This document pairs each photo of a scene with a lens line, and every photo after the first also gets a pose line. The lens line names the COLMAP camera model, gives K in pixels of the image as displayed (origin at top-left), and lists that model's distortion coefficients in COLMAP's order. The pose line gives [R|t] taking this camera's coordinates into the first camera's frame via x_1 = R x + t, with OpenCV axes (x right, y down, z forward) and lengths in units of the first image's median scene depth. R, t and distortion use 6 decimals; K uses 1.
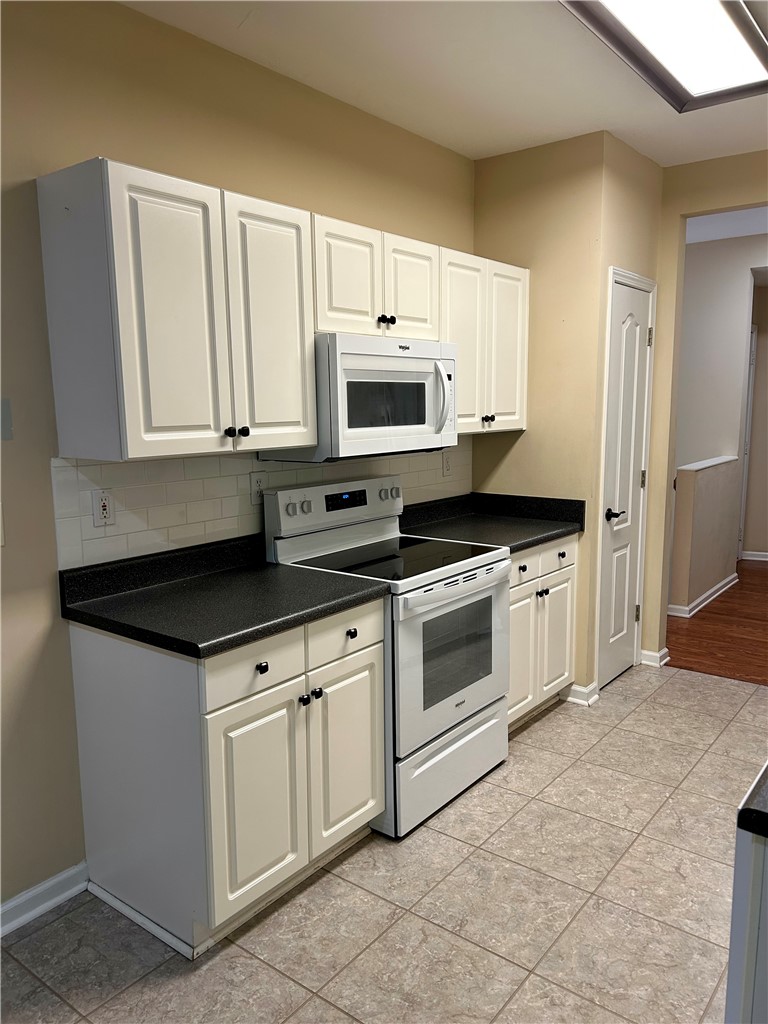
lens RADIAL K [[769.9, 0, 379.4], [0, 769.9, 513.8], [0, 0, 1]] dist [0.014246, -0.001718]
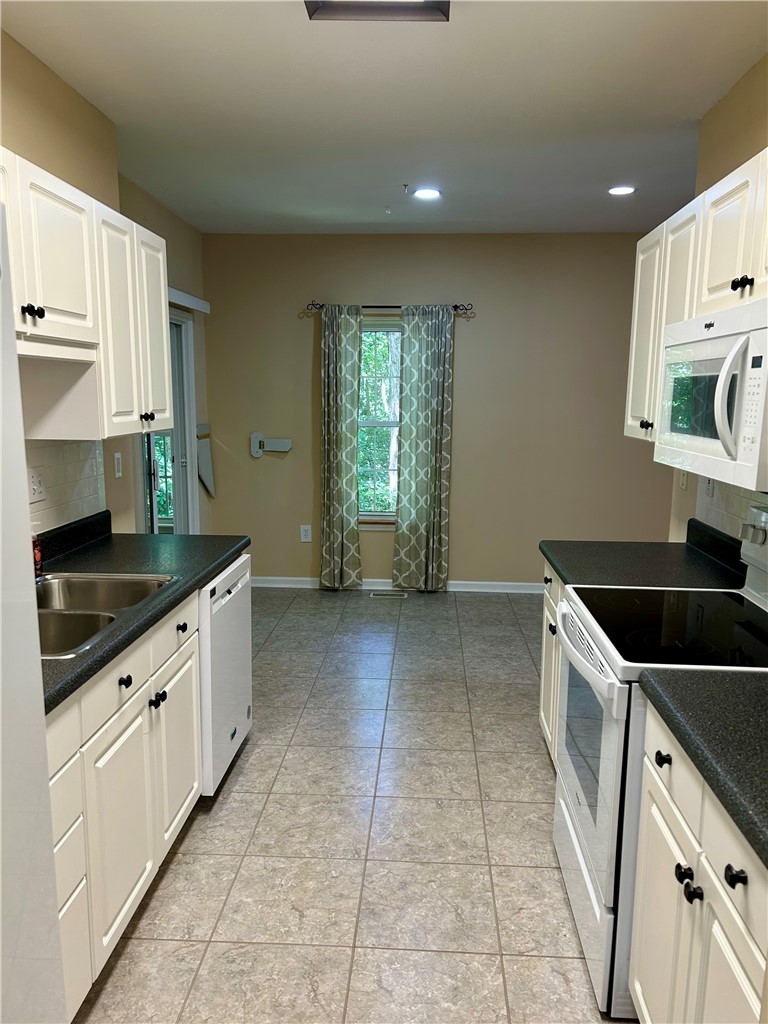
lens RADIAL K [[769.9, 0, 382.2], [0, 769.9, 516.5], [0, 0, 1]] dist [0.014246, -0.001718]
pose [[-0.822745, 0.090939, -0.561090, 0.818691], [-0.088673, 0.954499, 0.284726, -0.270097], [0.561452, 0.284010, -0.777245, 1.718395]]
